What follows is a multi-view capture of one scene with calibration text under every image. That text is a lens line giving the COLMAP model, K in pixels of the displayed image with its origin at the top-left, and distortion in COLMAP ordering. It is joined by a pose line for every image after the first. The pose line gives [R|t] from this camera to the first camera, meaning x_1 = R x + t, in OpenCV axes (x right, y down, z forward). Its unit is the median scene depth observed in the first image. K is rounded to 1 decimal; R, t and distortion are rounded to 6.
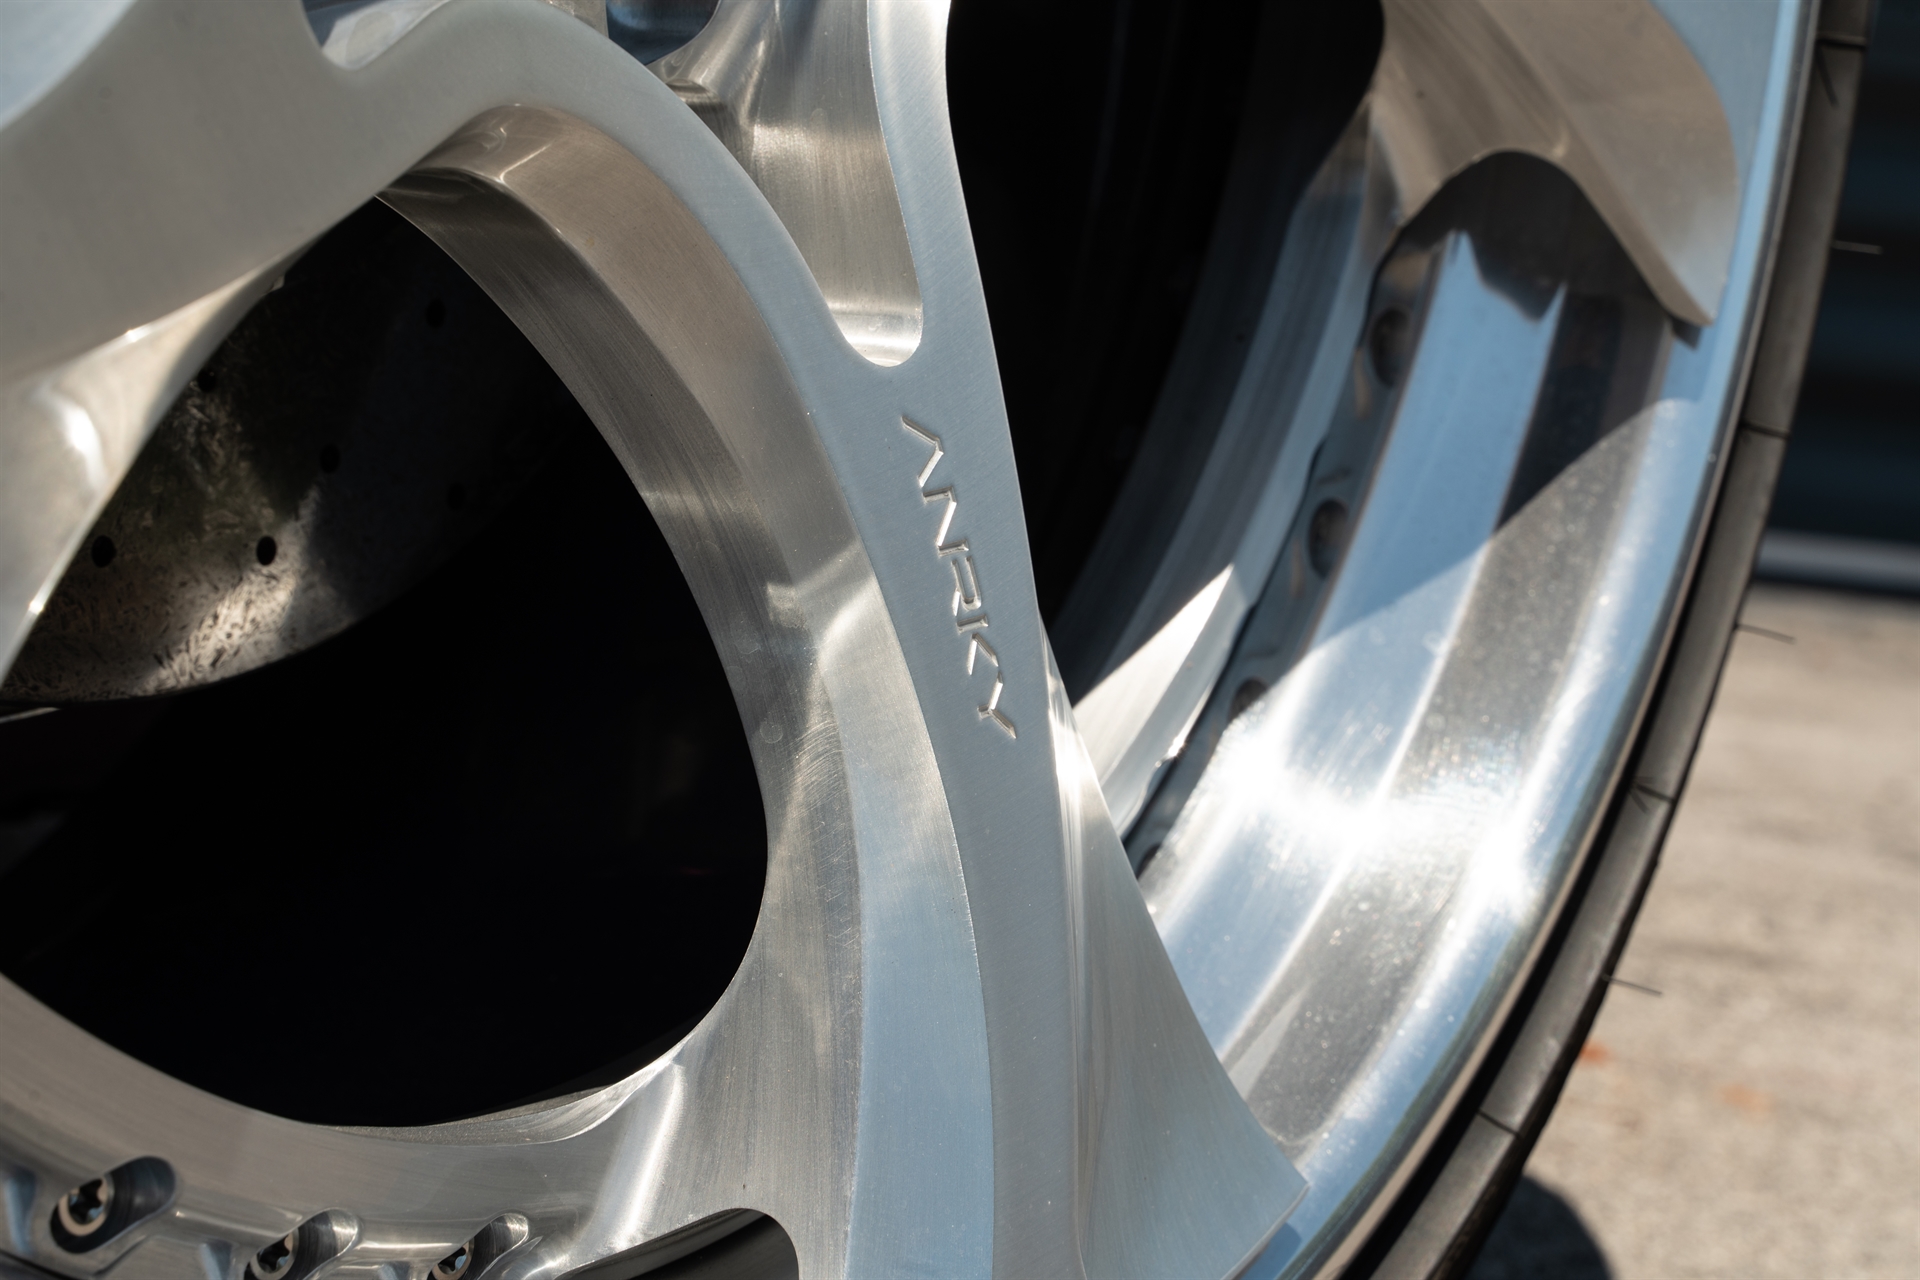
lens RADIAL K [[4020.9, 0, 960.0], [0, 4020.9, 640.0], [0, 0, 1]] dist [0.023672, 0.158342]
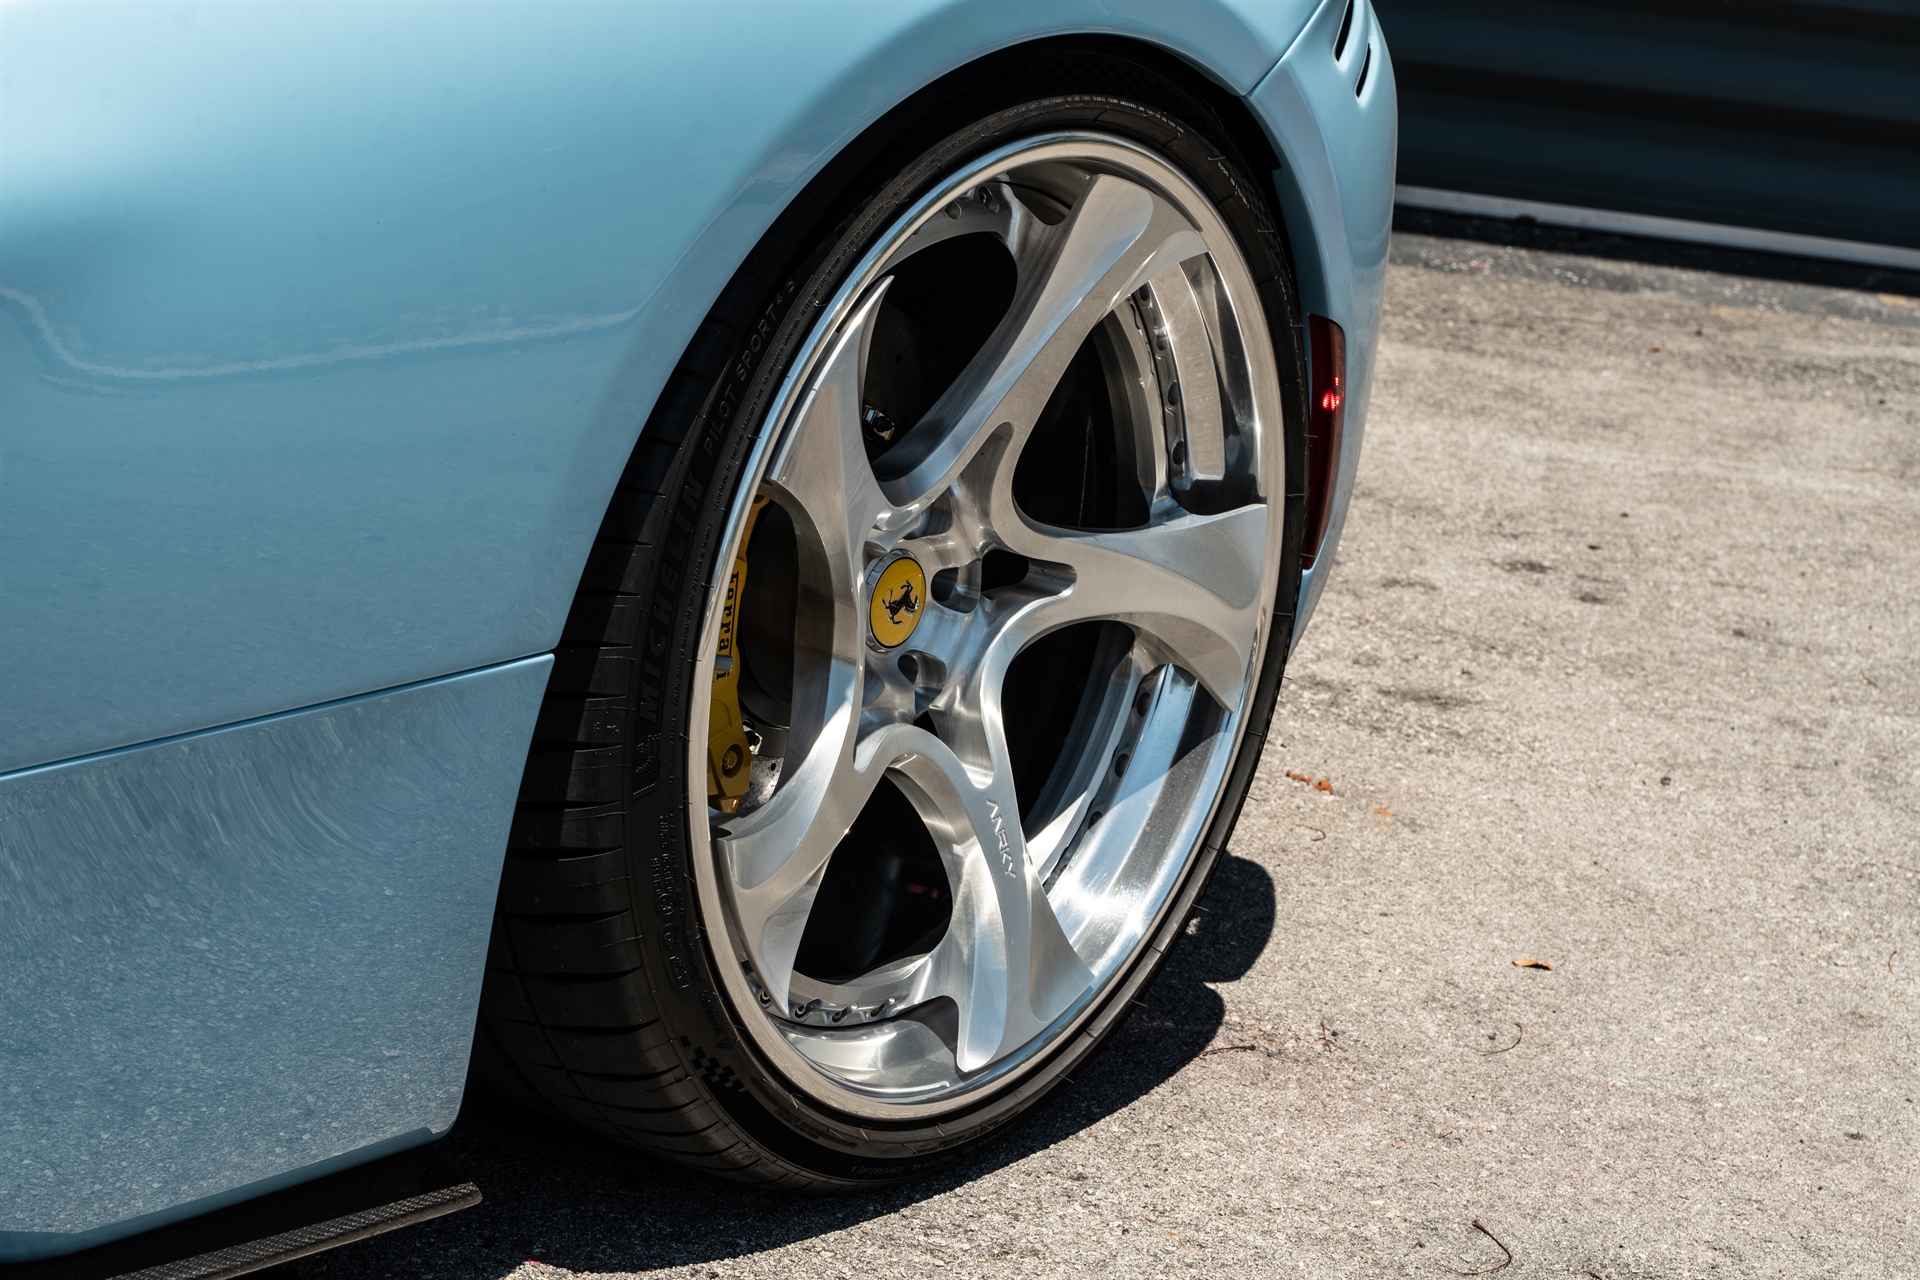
lens RADIAL K [[4020.9, 0, 960.0], [0, 4020.9, 640.0], [0, 0, 1]] dist [0.023672, 0.158342]
pose [[0.998509, 0.014887, -0.052511, 0.157500], [-0.004316, 0.980605, 0.195945, -0.941668], [0.054409, -0.195426, 0.979208, -2.724799]]
